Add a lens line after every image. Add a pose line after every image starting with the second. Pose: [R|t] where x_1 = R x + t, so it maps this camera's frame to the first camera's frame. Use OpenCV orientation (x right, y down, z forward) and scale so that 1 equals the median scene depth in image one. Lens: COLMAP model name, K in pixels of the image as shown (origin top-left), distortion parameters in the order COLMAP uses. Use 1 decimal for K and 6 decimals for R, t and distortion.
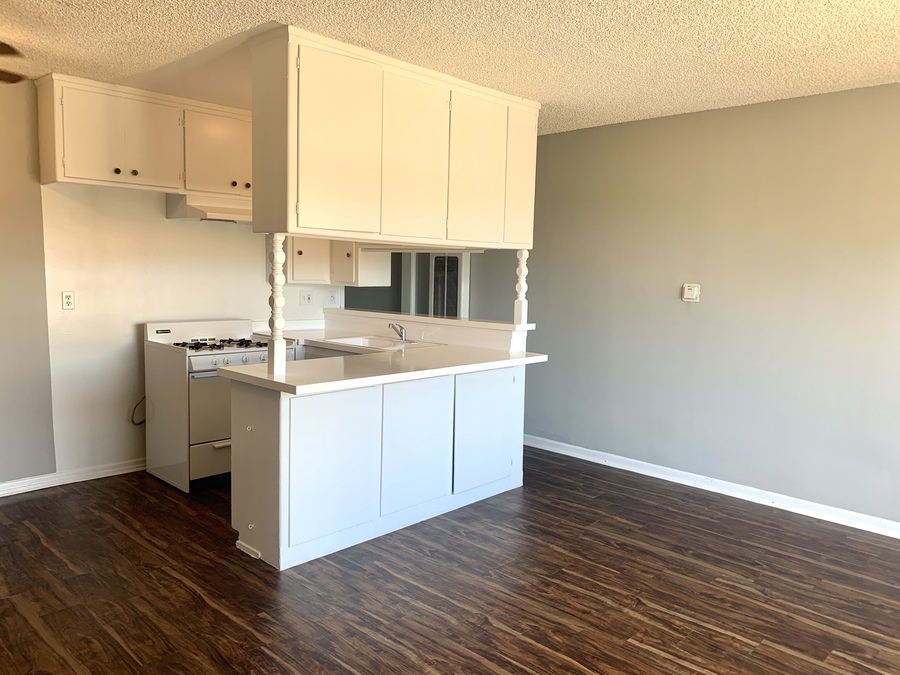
lens RADIAL K [[701.4, 0, 447.1], [0, 701.4, 328.7], [0, 0, 1]] dist [0.025875, -0.034912]
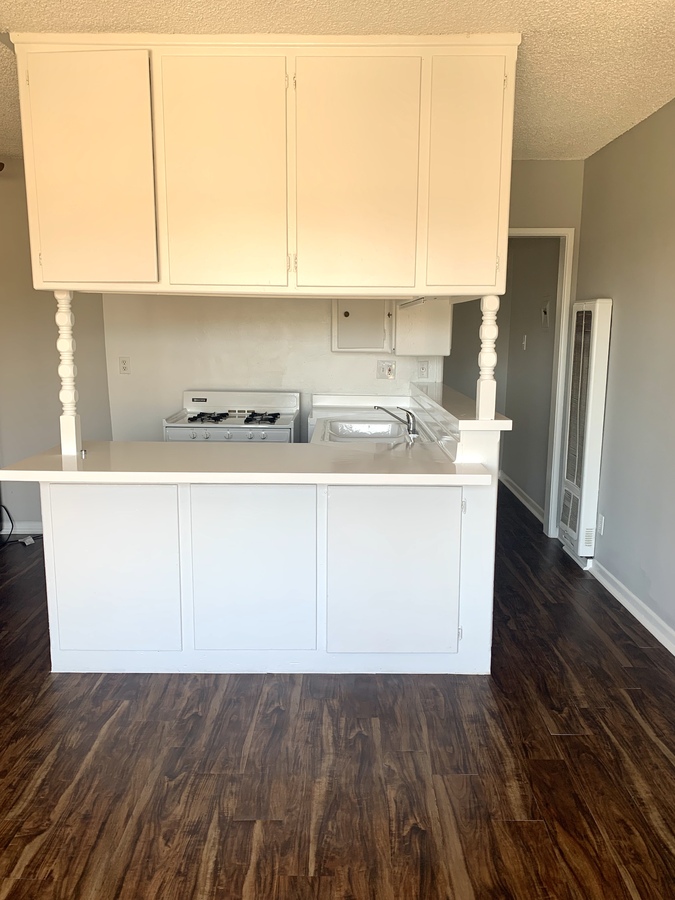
lens RADIAL K [[723.0, 0, 335.5], [0, 723.0, 446.9], [0, 0, 1]] dist [0.002224, 0.006647]
pose [[0.684376, 0.100597, -0.722156, 0.549986], [-0.054136, 0.994714, 0.087260, -0.034922], [0.727117, -0.020624, 0.686204, 0.543320]]
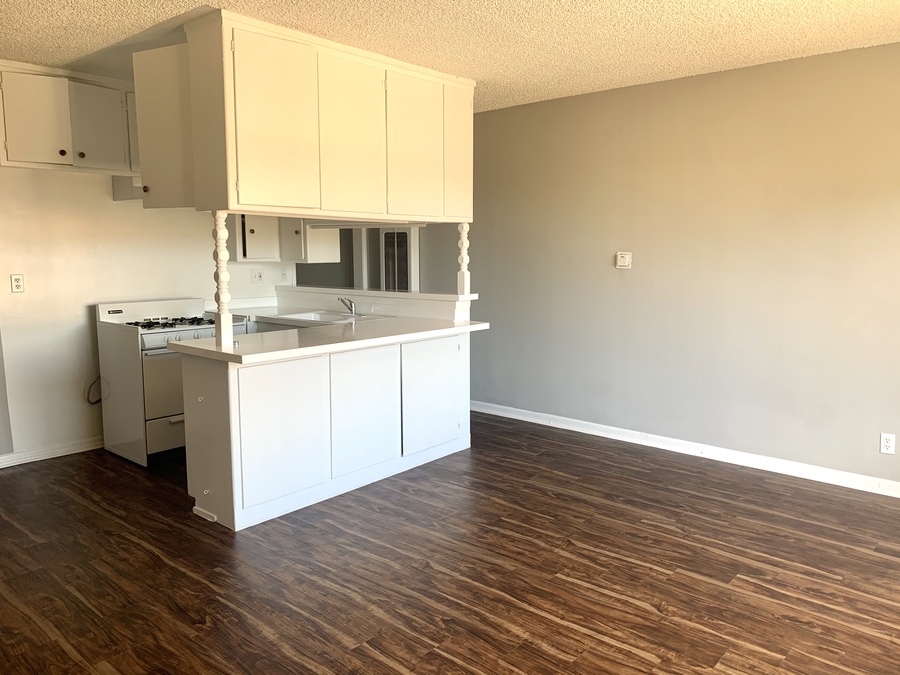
lens RADIAL K [[701.4, 0, 451.8], [0, 701.4, 329.8], [0, 0, 1]] dist [0.025875, -0.034912]
pose [[0.998121, -0.031761, 0.052398, 0.035158], [0.030077, 0.999015, 0.032623, 0.013807], [-0.053382, -0.030985, 0.998093, -0.054620]]
